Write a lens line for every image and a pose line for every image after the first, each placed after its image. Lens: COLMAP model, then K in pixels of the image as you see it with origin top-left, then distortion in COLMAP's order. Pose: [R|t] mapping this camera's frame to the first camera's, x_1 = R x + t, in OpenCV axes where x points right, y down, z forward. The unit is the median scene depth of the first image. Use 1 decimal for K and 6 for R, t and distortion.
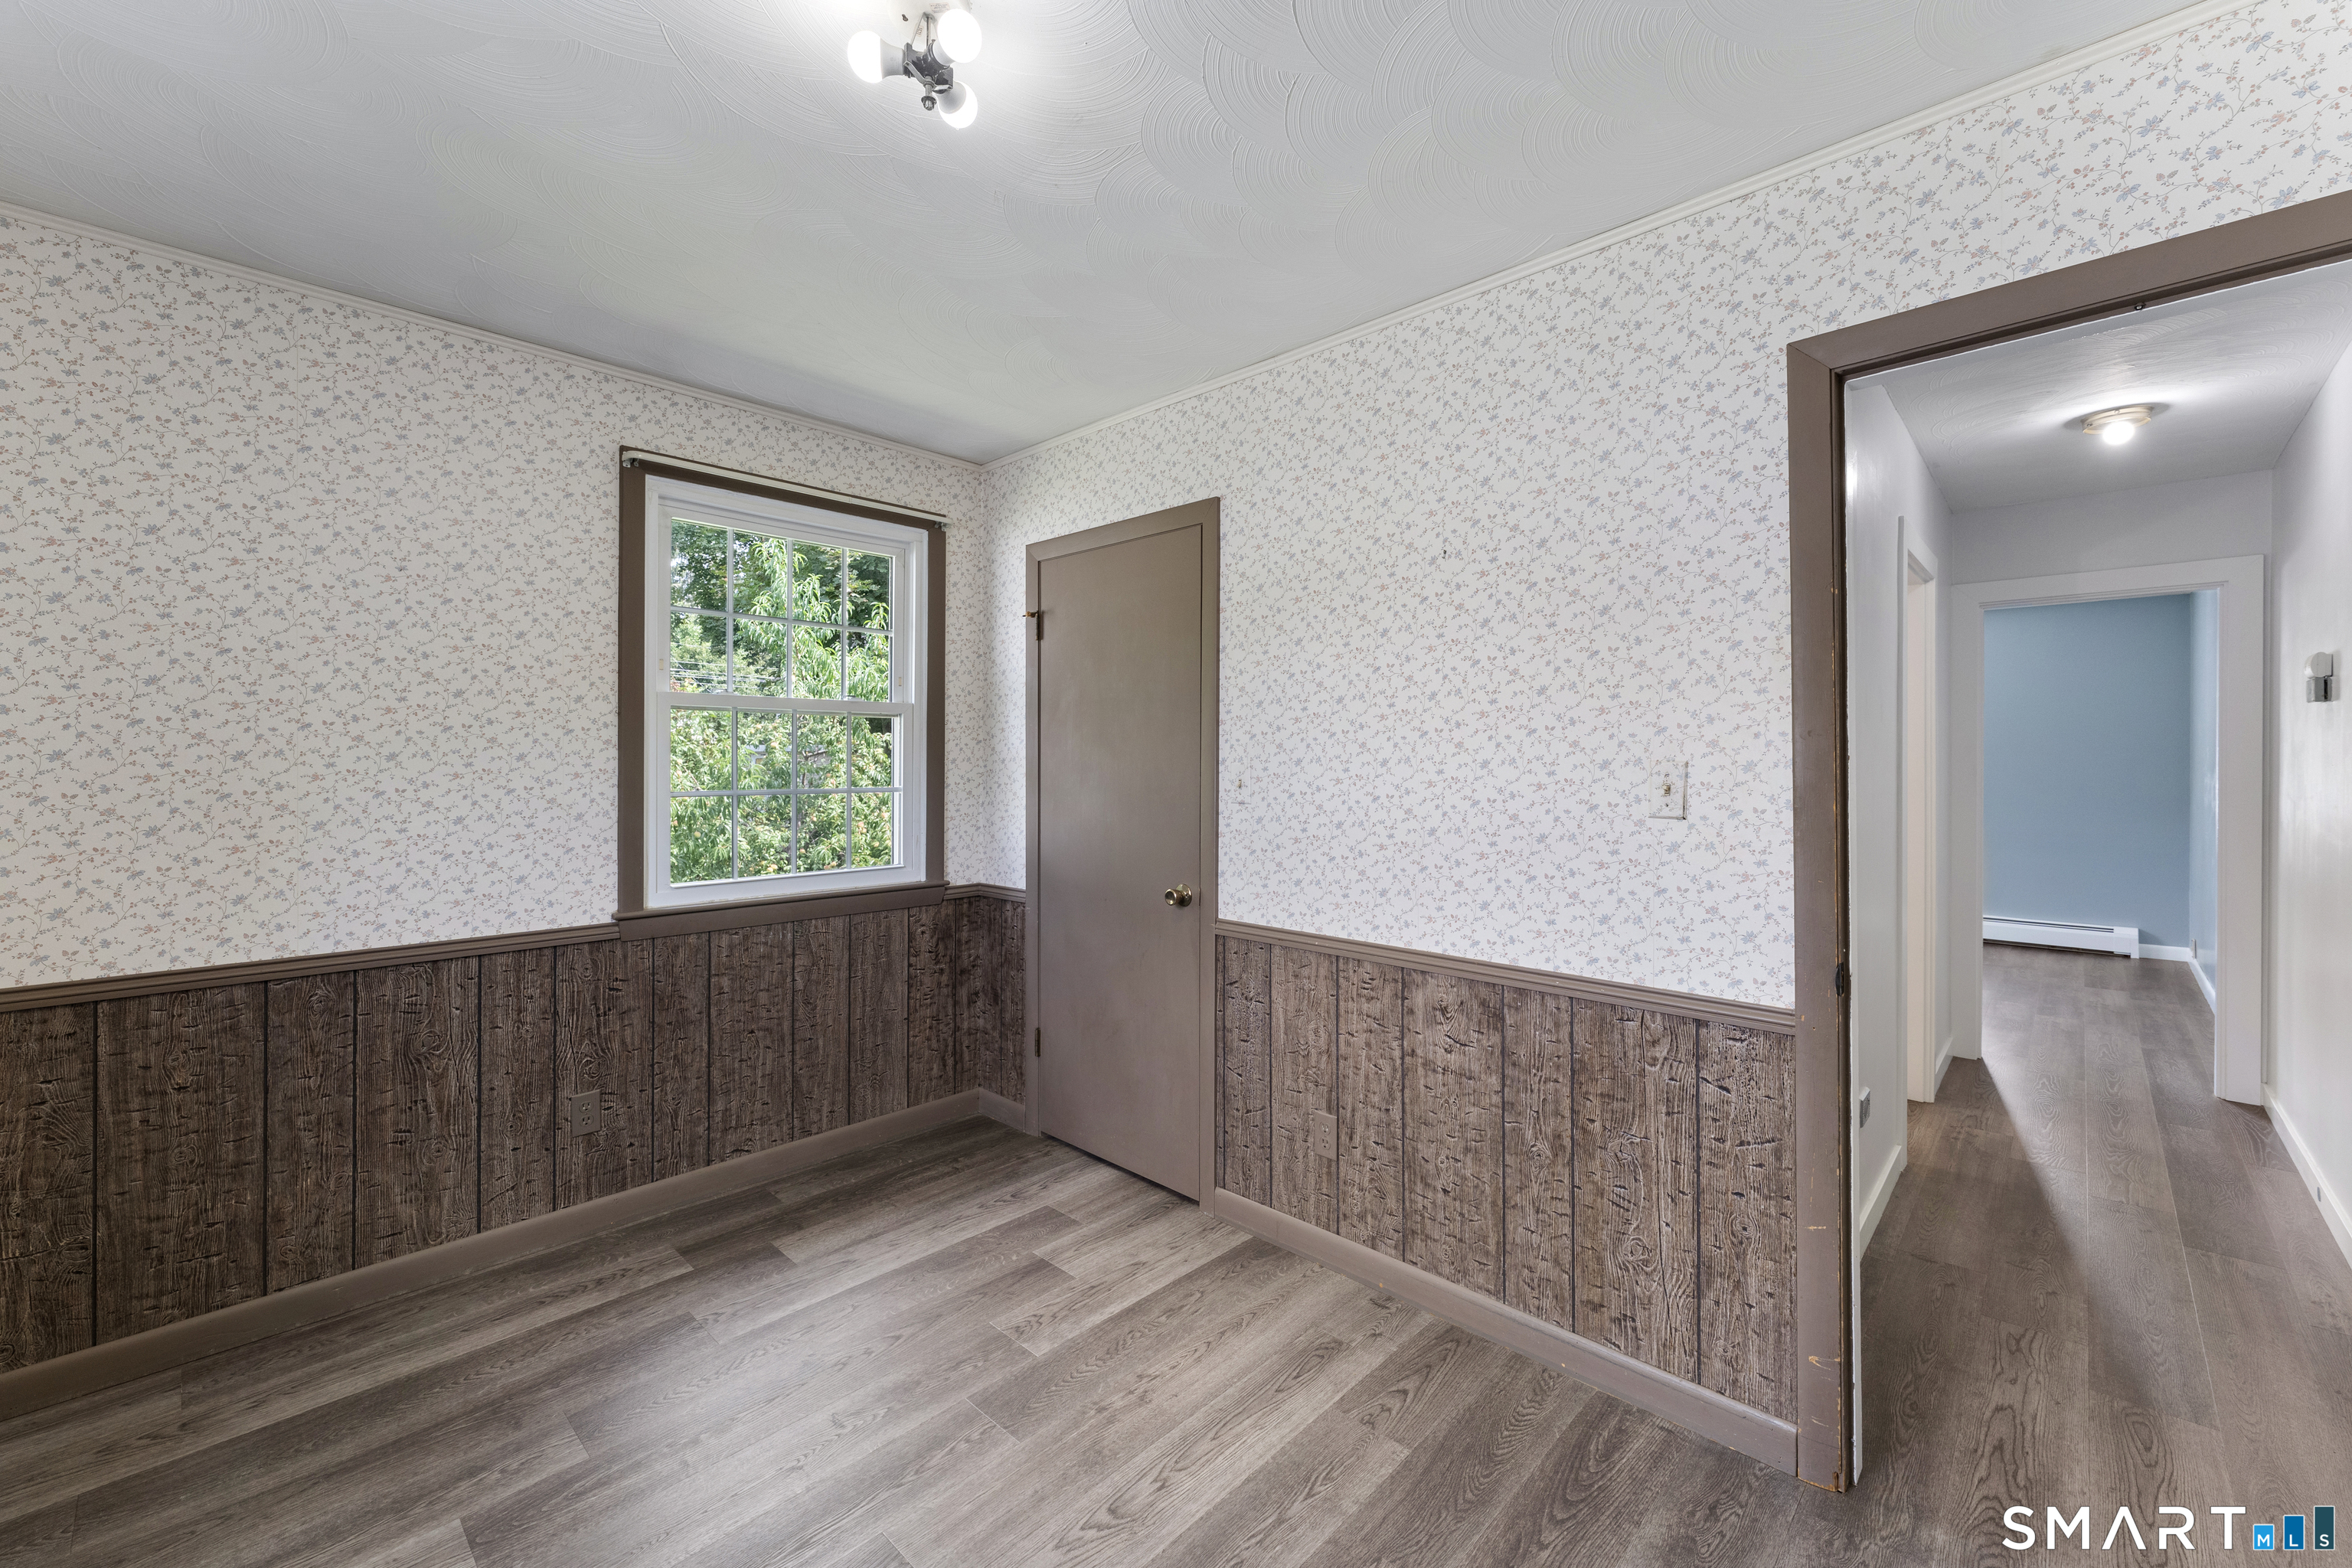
lens RADIAL K [[951.6, 0, 1178.1], [0, 951.6, 743.8], [0, 0, 1]] dist [-0.000111, 0.000555]
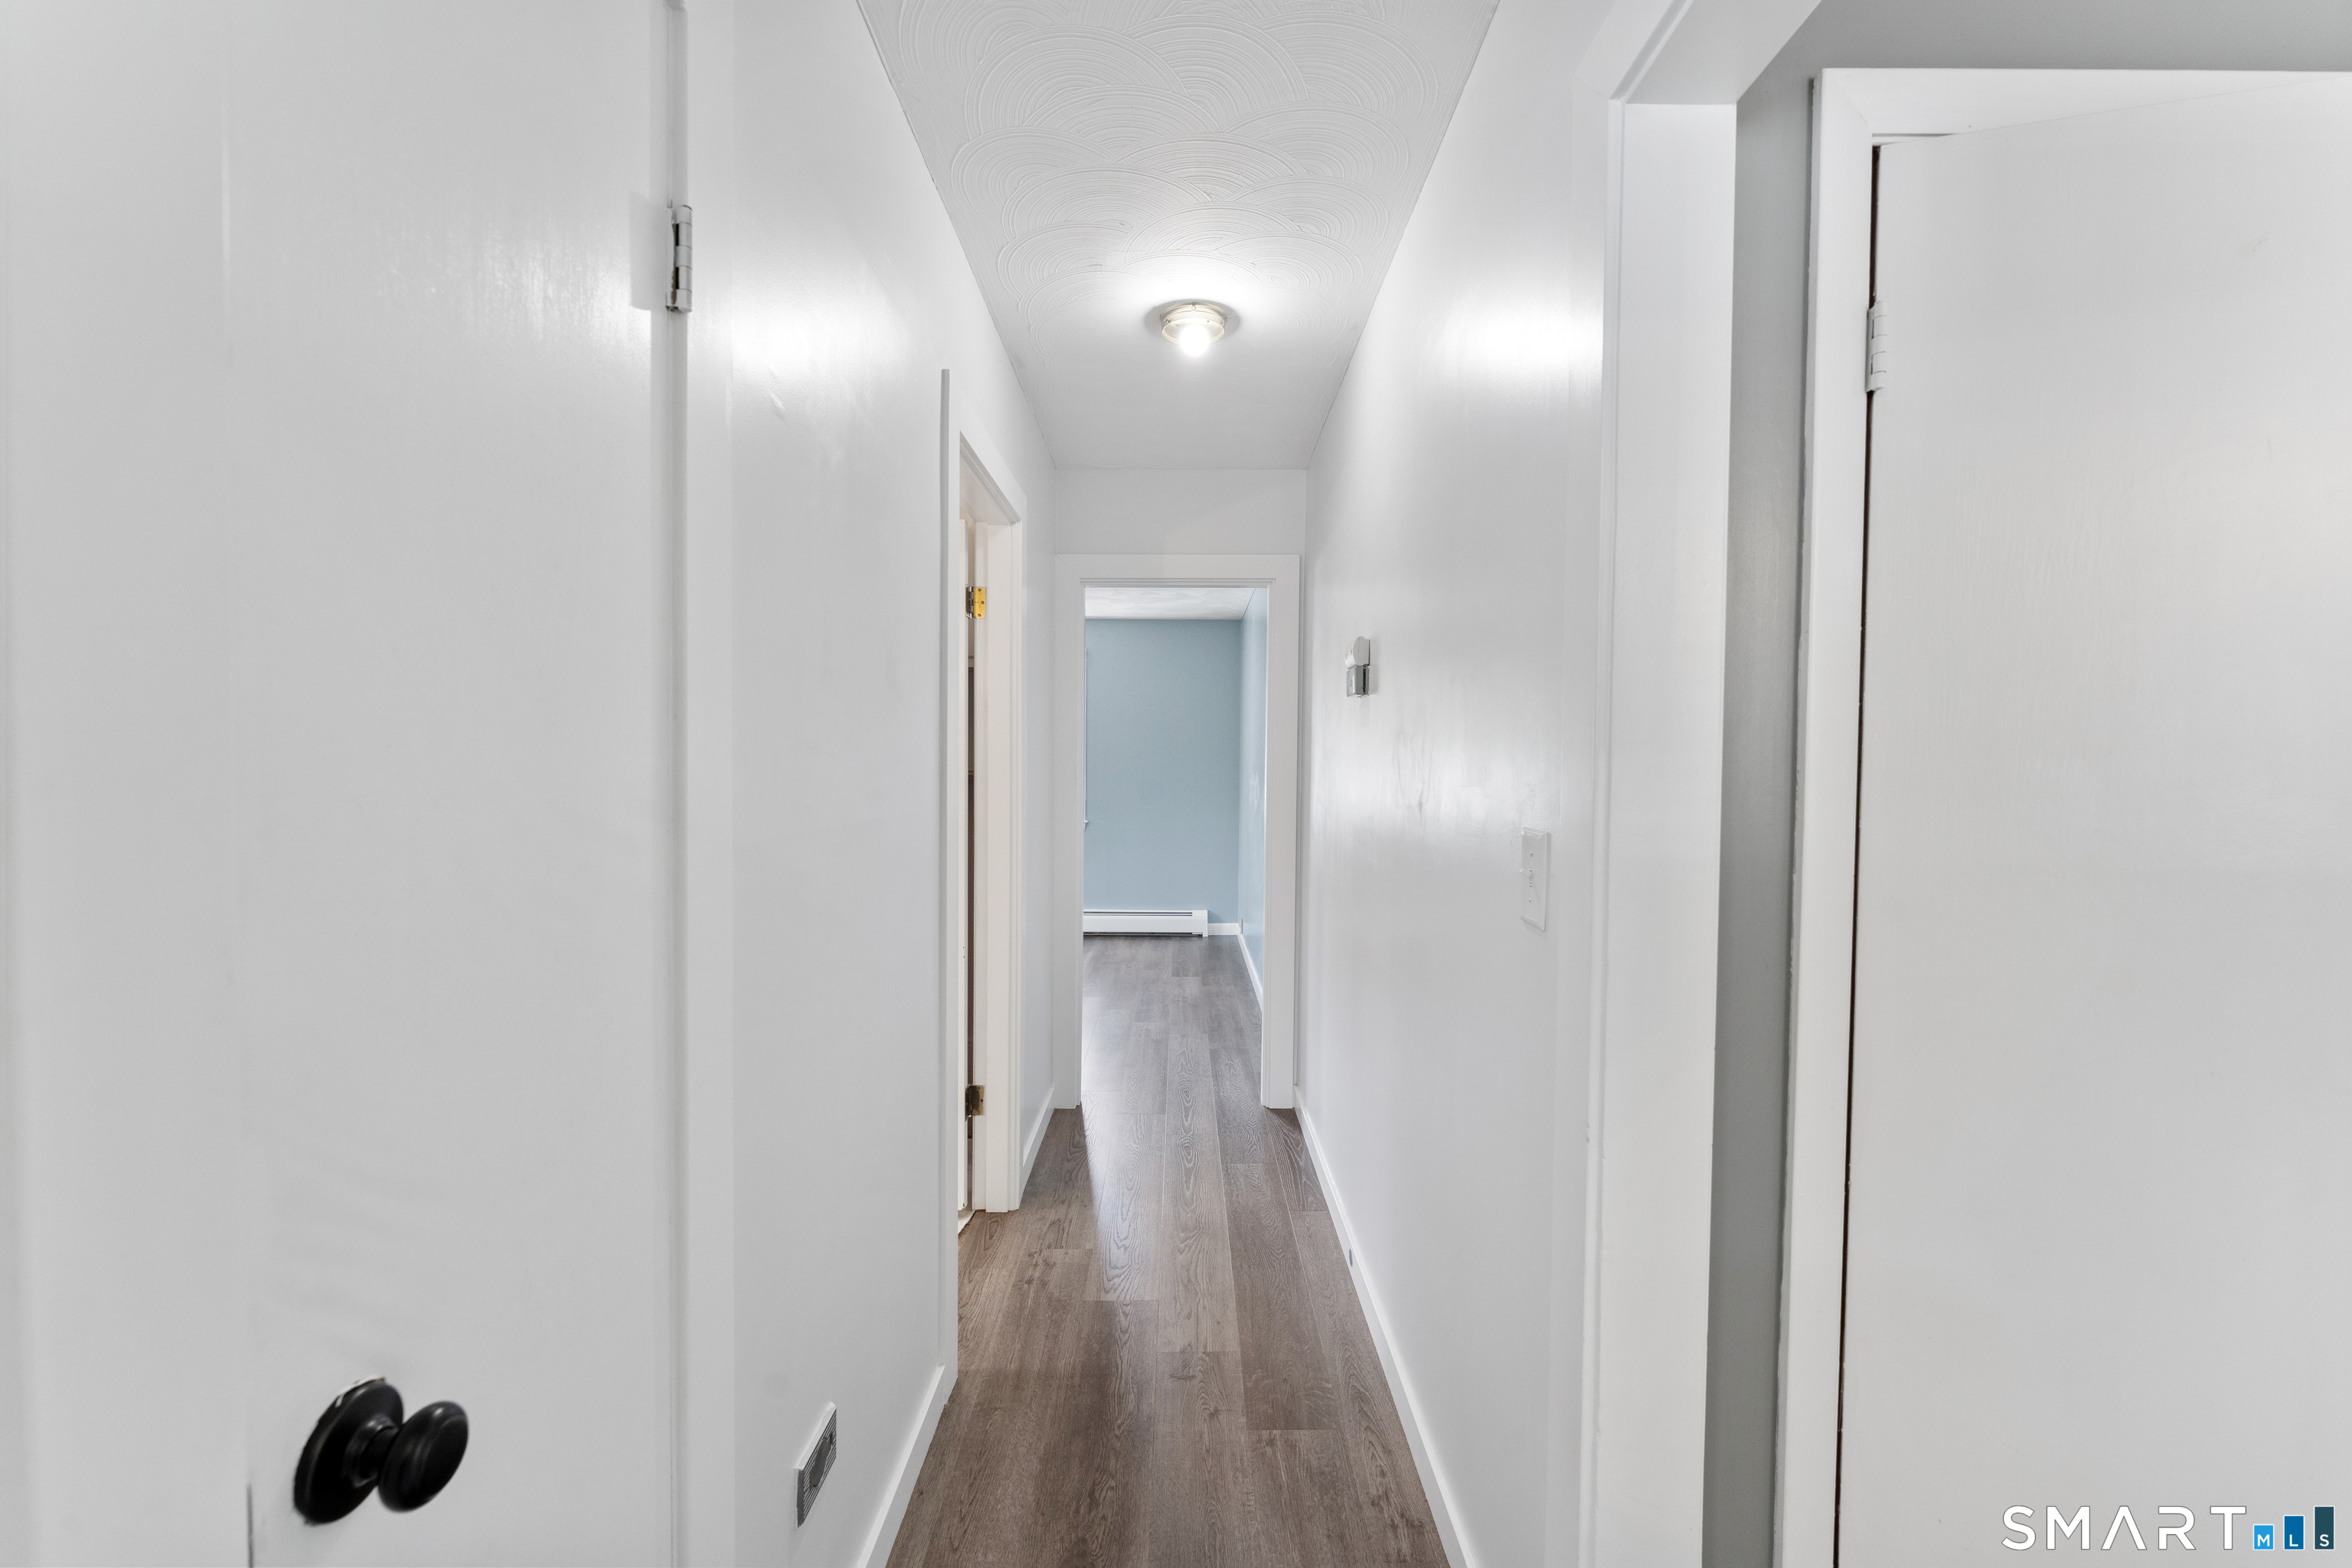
lens RADIAL K [[951.6, 0, 1175.1], [0, 951.6, 780.3], [0, 0, 1]] dist [-0.000111, 0.000555]
pose [[0.728320, -0.015667, 0.685058, 0.370082], [-0.007081, 0.999513, 0.030387, 0.005938], [-0.685201, -0.026983, 0.727854, 0.368946]]
